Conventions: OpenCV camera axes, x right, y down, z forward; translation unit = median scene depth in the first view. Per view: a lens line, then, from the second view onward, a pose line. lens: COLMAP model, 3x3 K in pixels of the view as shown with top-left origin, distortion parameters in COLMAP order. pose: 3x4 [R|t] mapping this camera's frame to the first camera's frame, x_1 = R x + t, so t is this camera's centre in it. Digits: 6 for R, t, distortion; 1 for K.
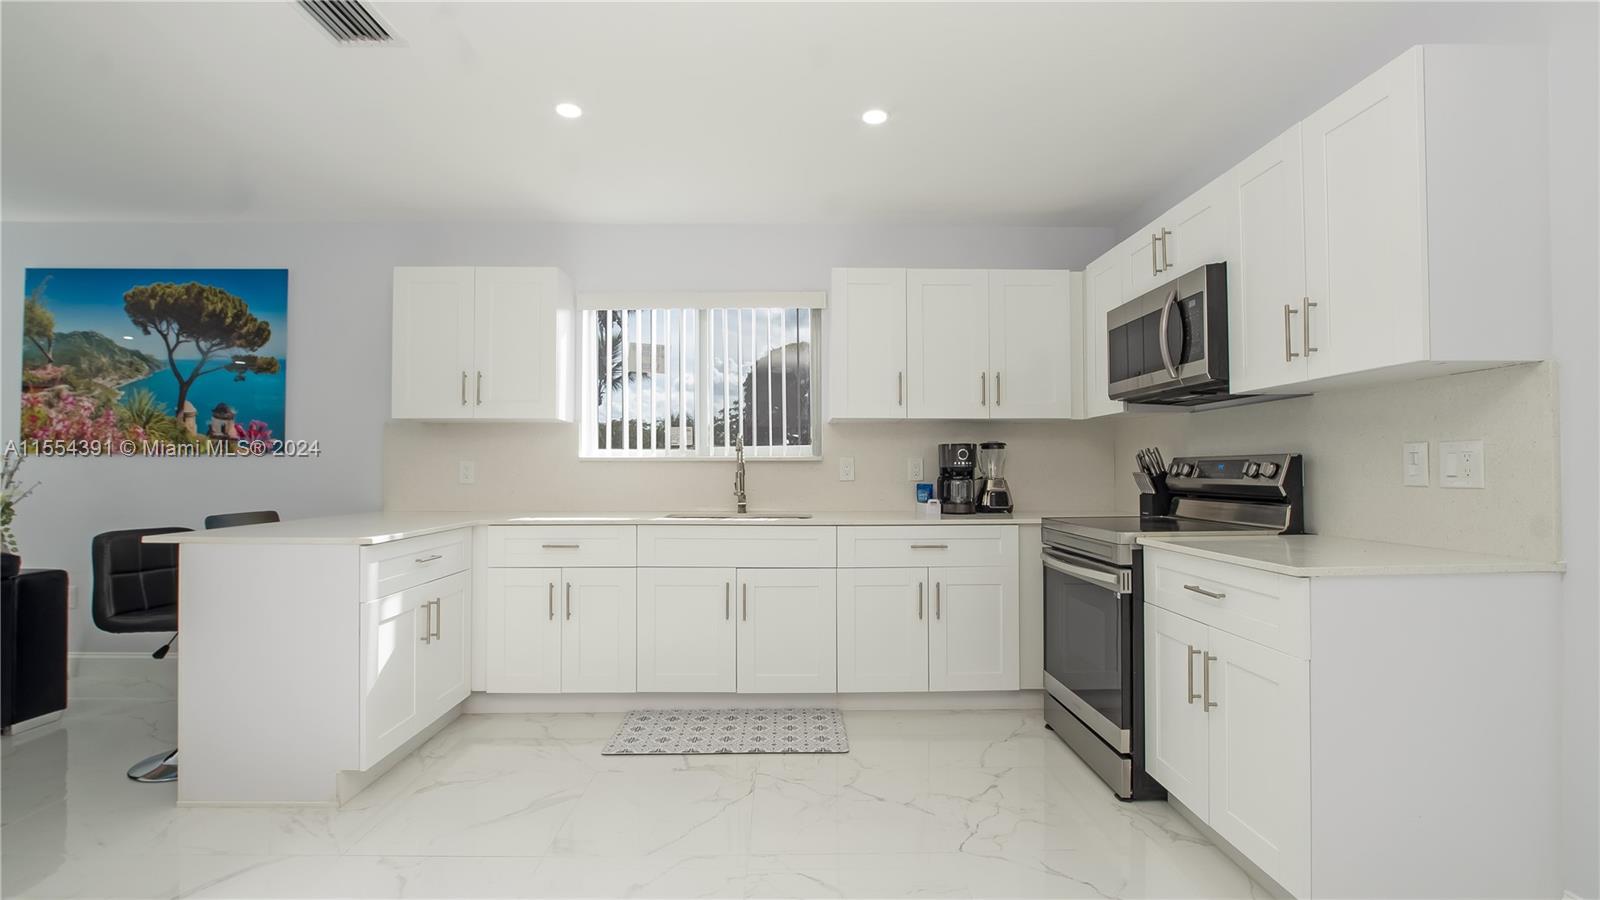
lens RADIAL K [[708.6, 0, 811.2], [0, 708.6, 457.8], [0, 0, 1]] dist [0.003599, 0.001725]
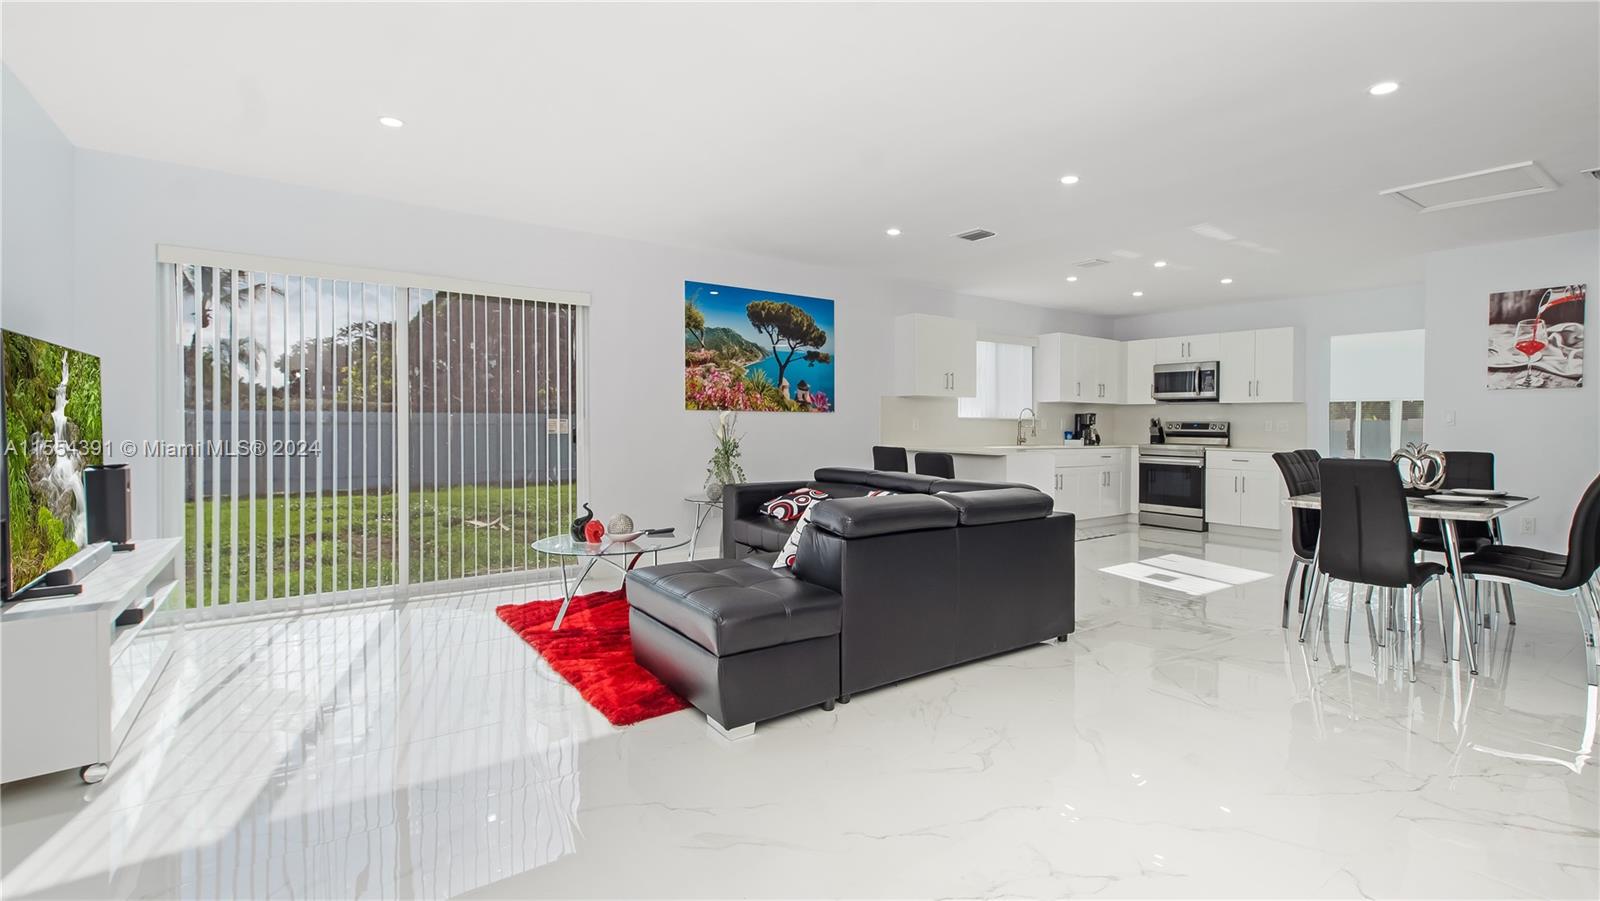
lens RADIAL K [[746.7, 0, 857.8], [0, 746.7, 420.2], [0, 0, 1]] dist [-0.018735, 0.002741]
pose [[0.781560, 0.010094, 0.623749, -1.778781], [-0.020918, 0.999731, 0.010033, -0.006858], [-0.623480, -0.020889, 0.781560, -0.390793]]
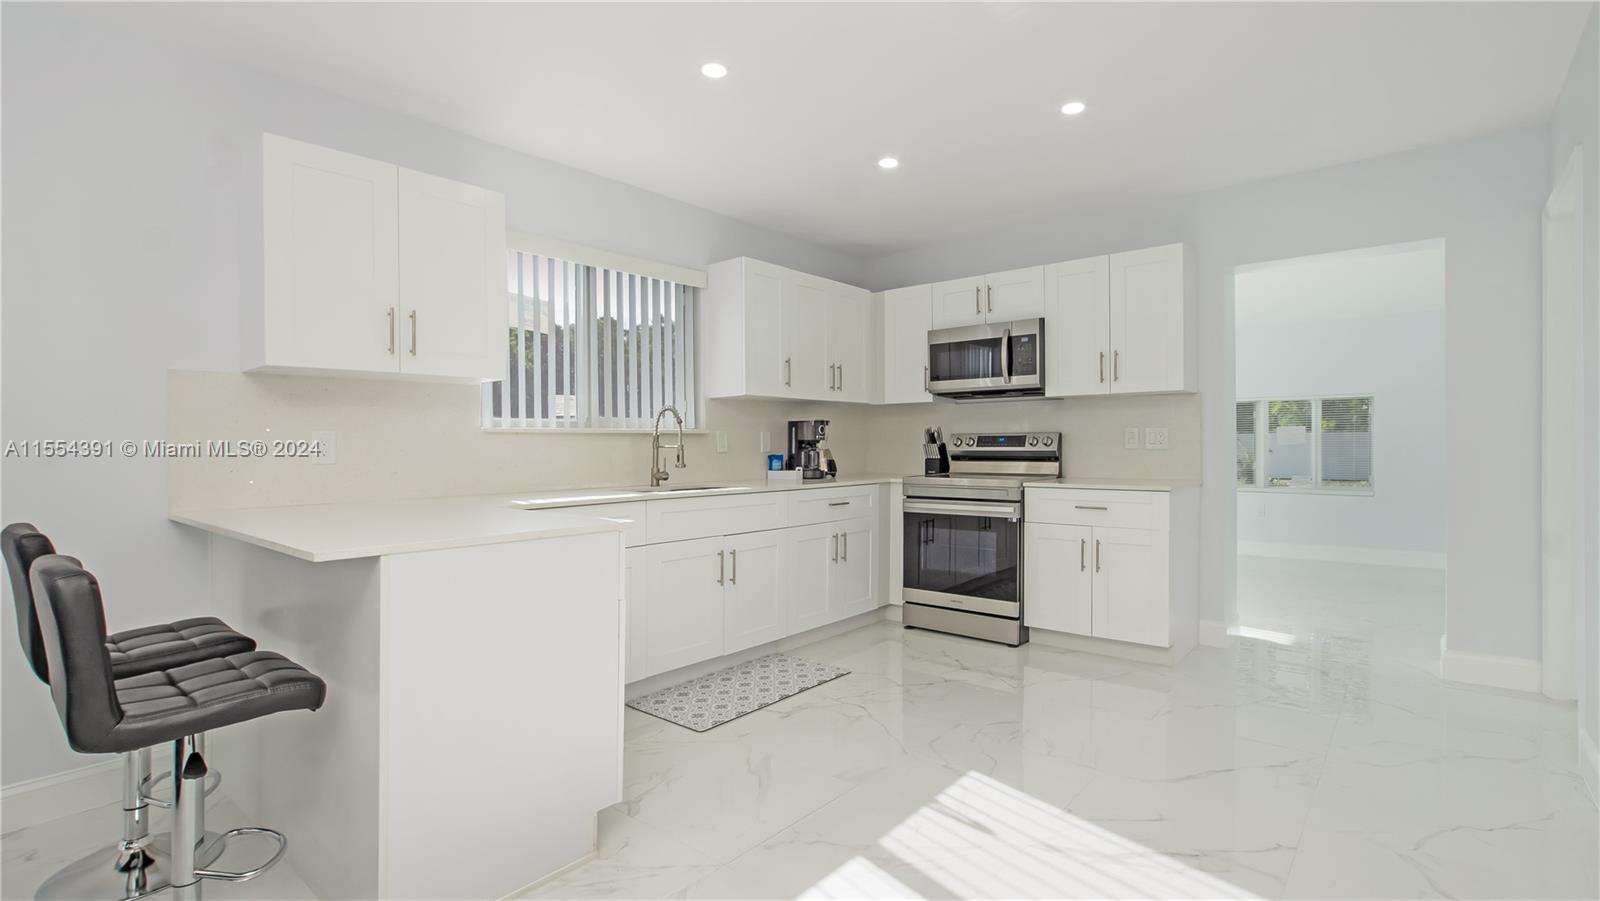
lens RADIAL K [[746.7, 0, 795.7], [0, 746.7, 450.0], [0, 0, 1]] dist [-0.018735, 0.002741]
pose [[0.661070, -0.008669, 0.750275, -0.731292], [-0.007944, 0.999796, 0.018551, 0.006368], [-0.750283, -0.018224, 0.660866, 0.169407]]
